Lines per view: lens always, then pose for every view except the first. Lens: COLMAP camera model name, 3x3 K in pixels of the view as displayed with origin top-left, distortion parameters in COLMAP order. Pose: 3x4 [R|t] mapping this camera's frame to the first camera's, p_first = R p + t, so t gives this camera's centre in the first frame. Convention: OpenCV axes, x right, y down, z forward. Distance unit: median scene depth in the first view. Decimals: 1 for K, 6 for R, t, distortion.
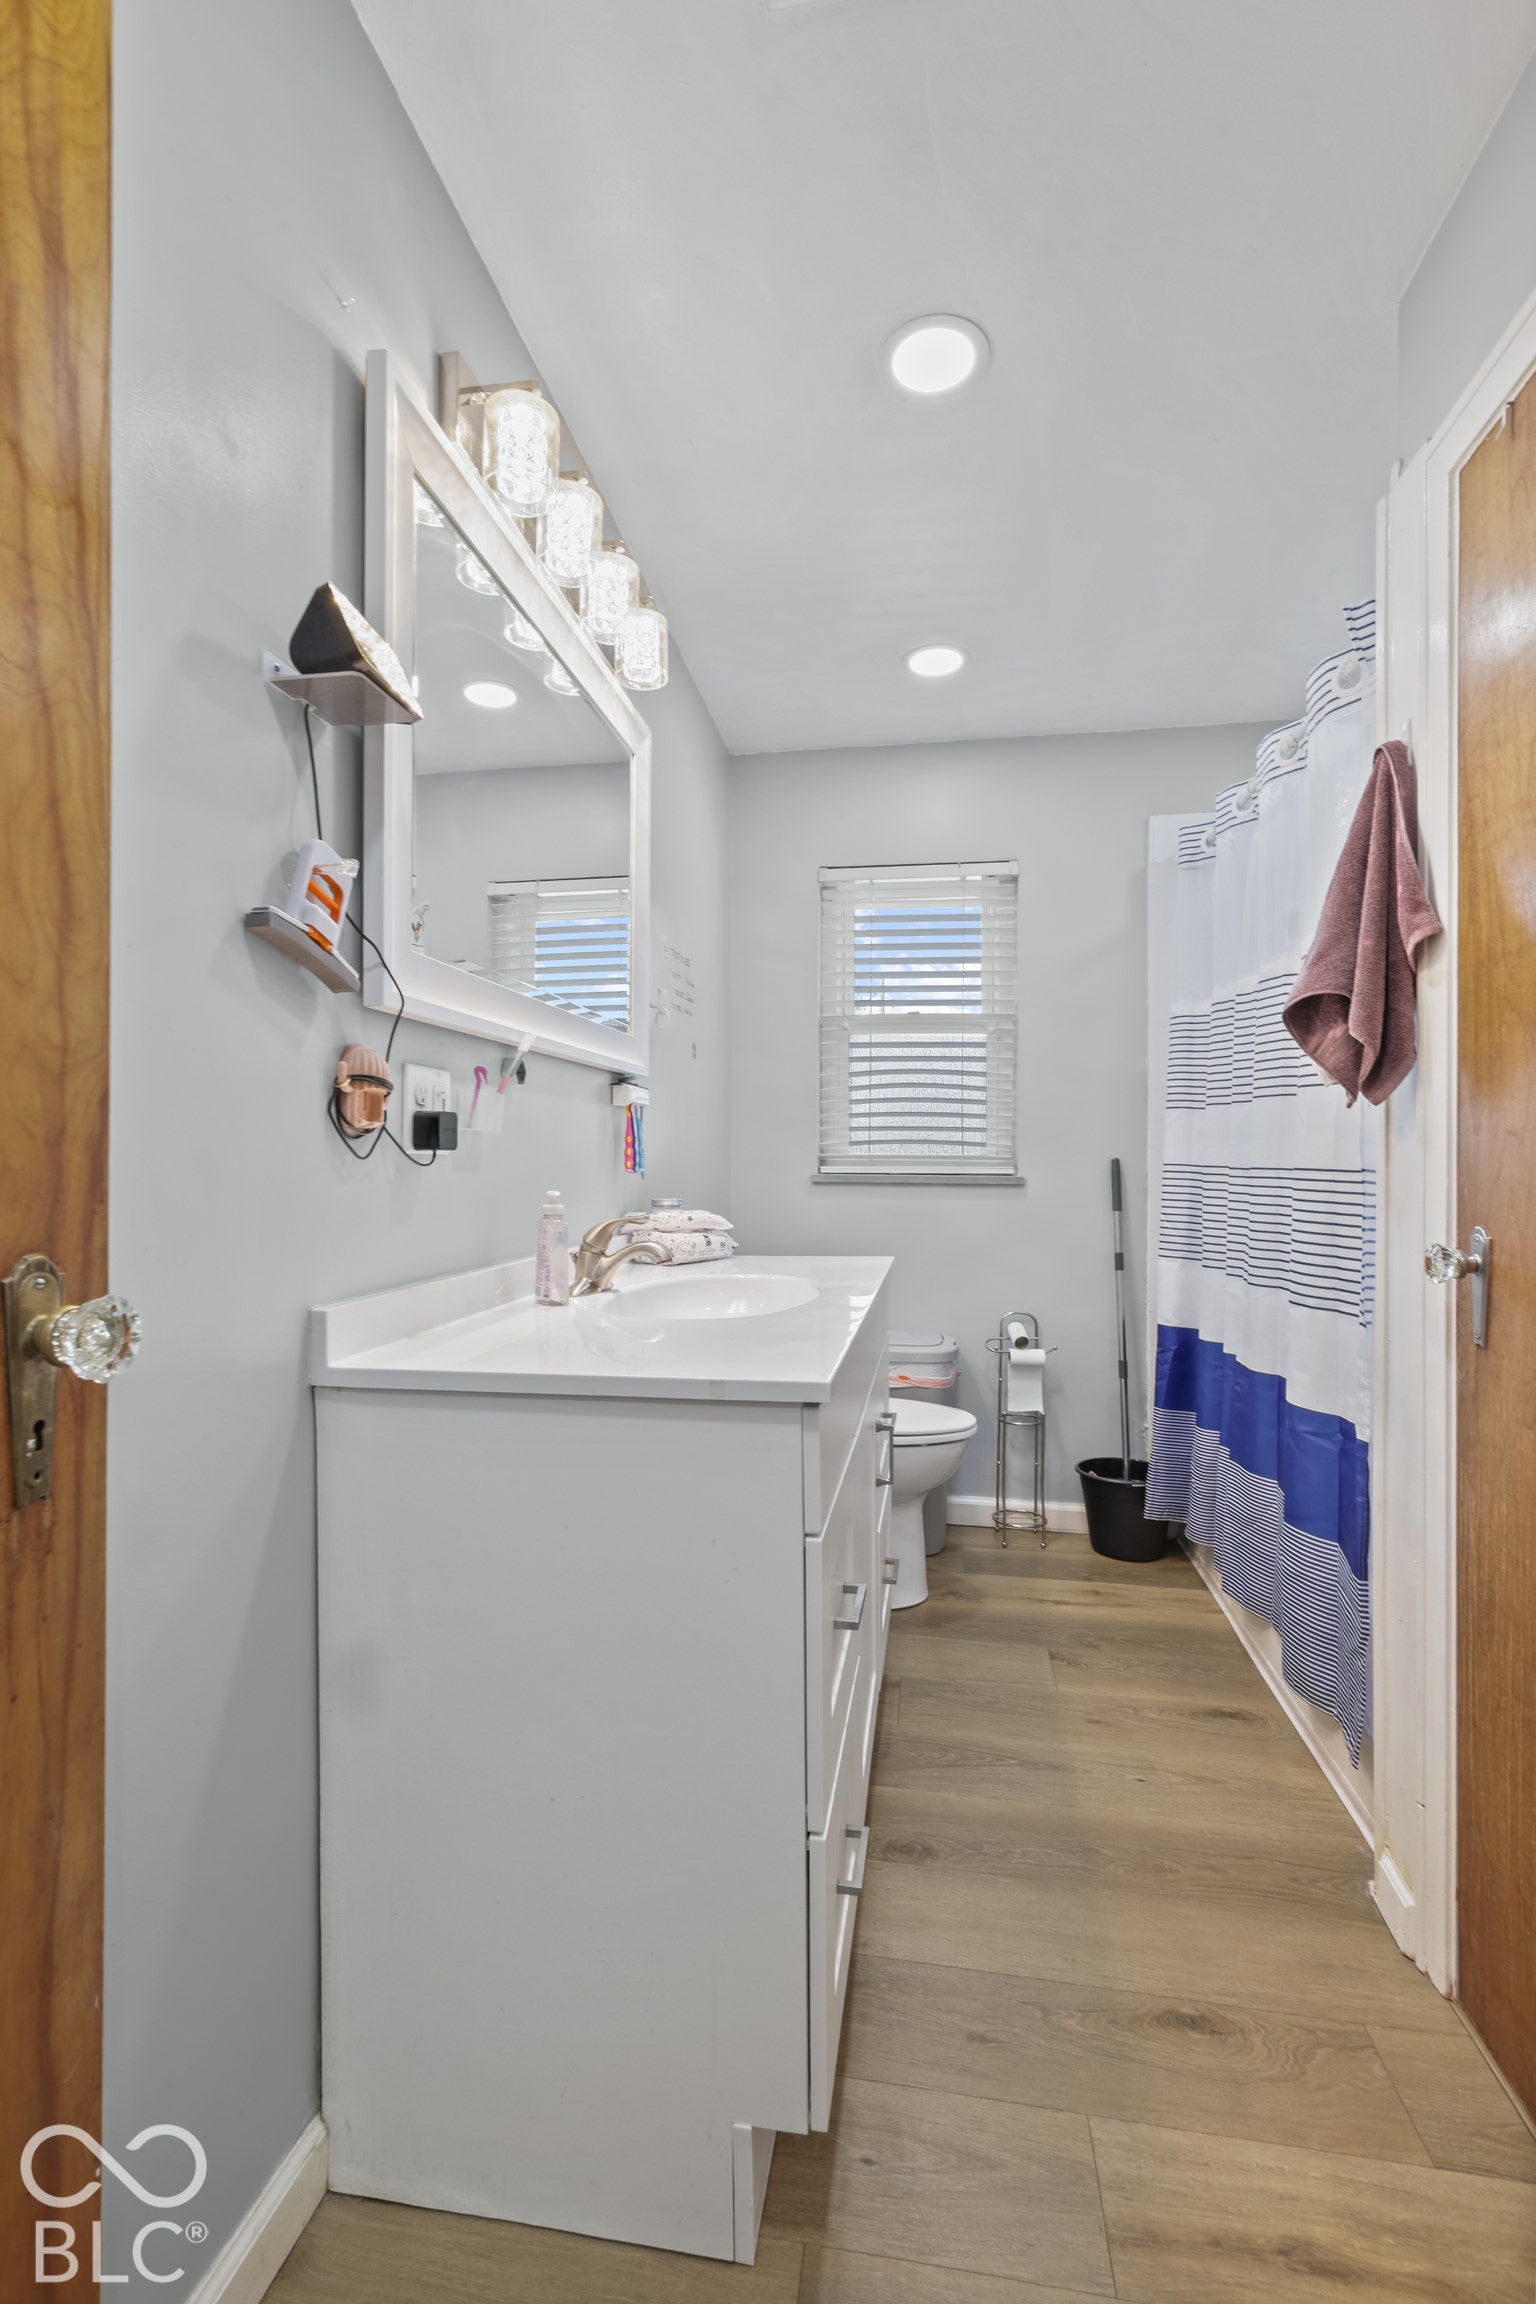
lens RADIAL K [[1005.5, 0, 772.8], [0, 1005.5, 1158.6], [0, 0, 1]] dist [-0.014644, 0.002590]
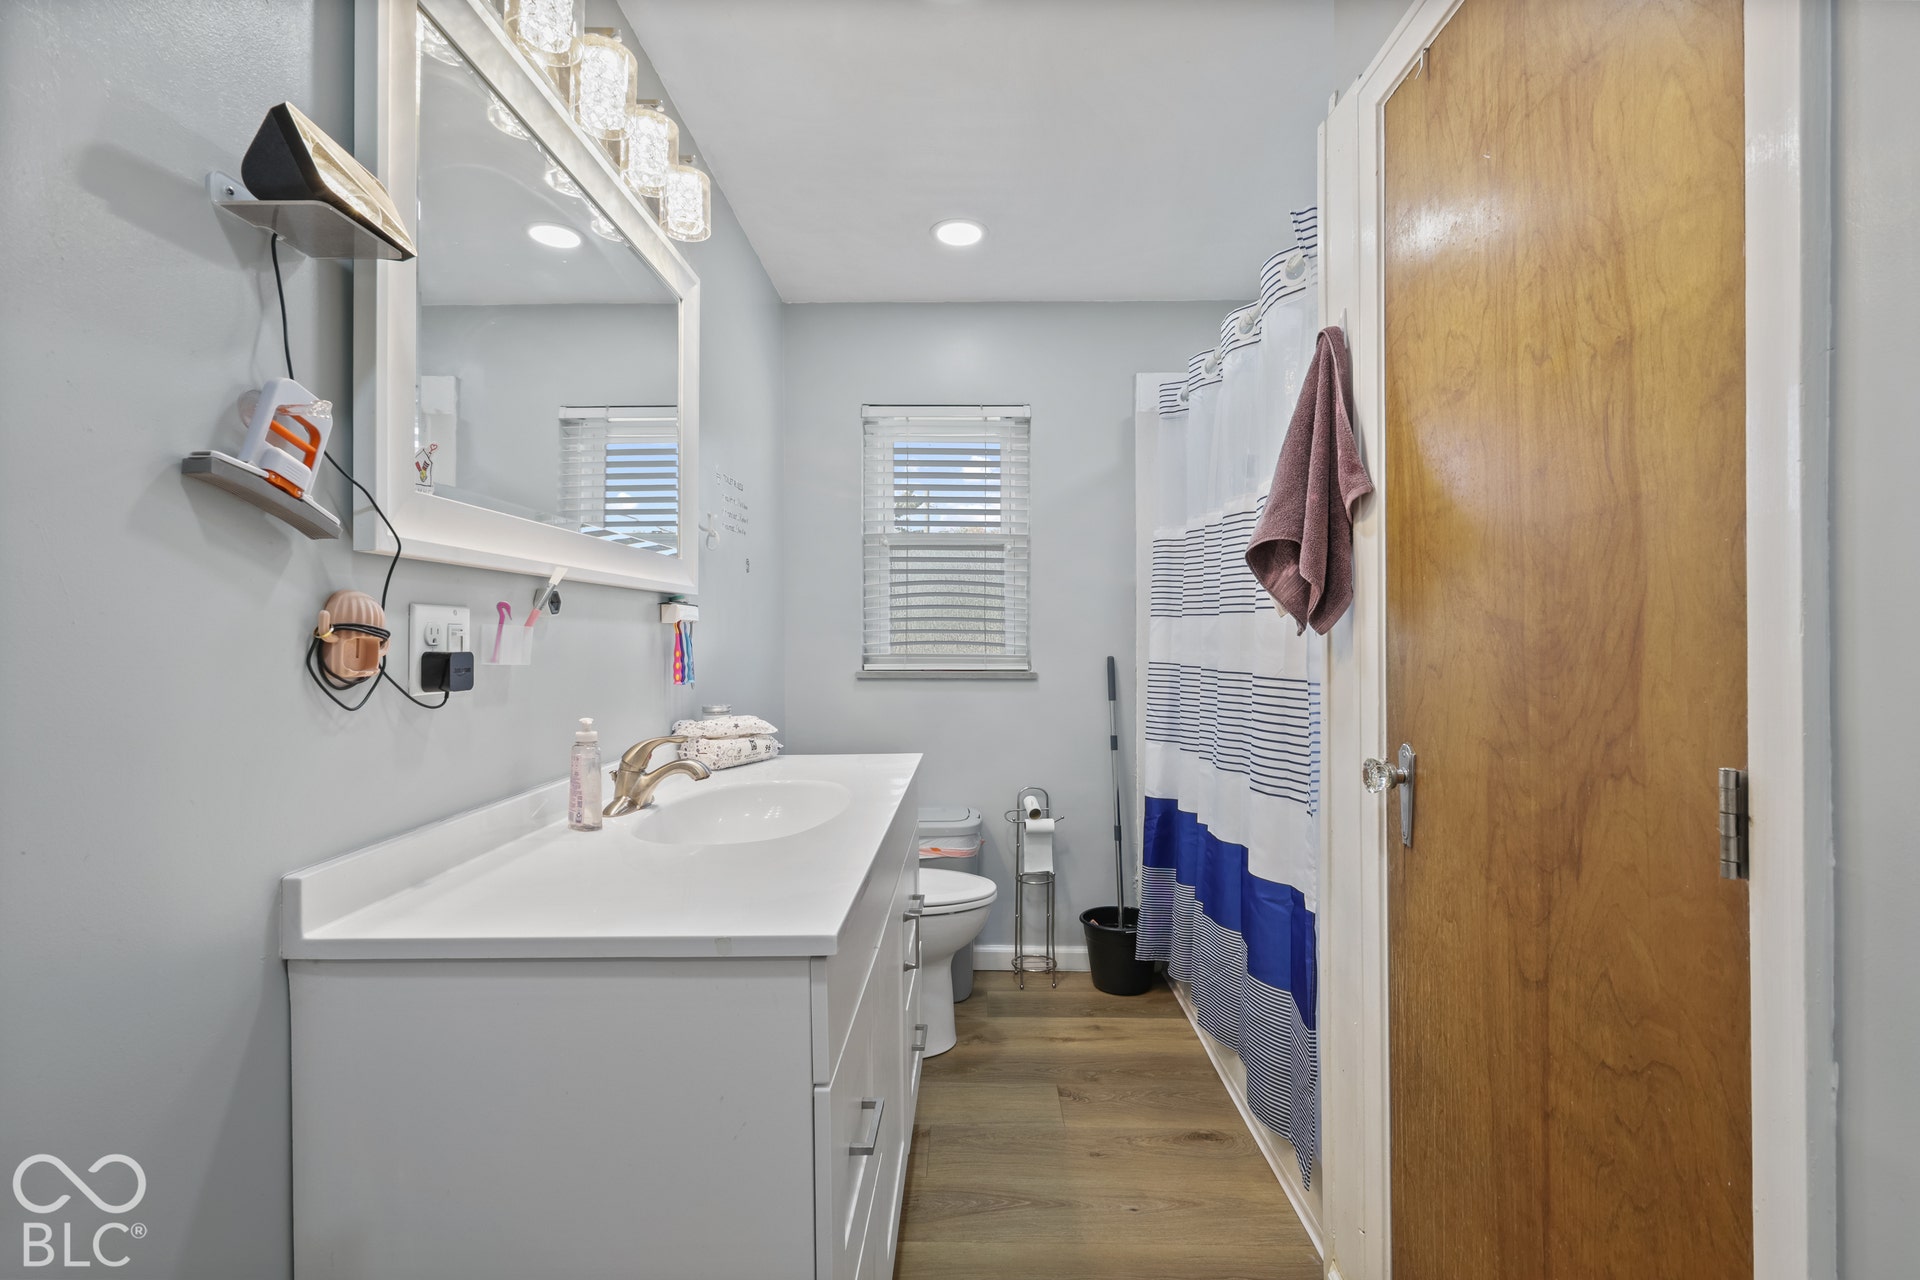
lens RADIAL K [[837.9, 0, 966.8], [0, 837.9, 639.4], [0, 0, 1]] dist [-0.014644, 0.002590]
pose [[0.987568, -0.004765, 0.157120, 0.033805], [0.005368, 0.999980, -0.003415, -0.044370], [-0.157100, 0.004216, 0.987574, 0.087915]]
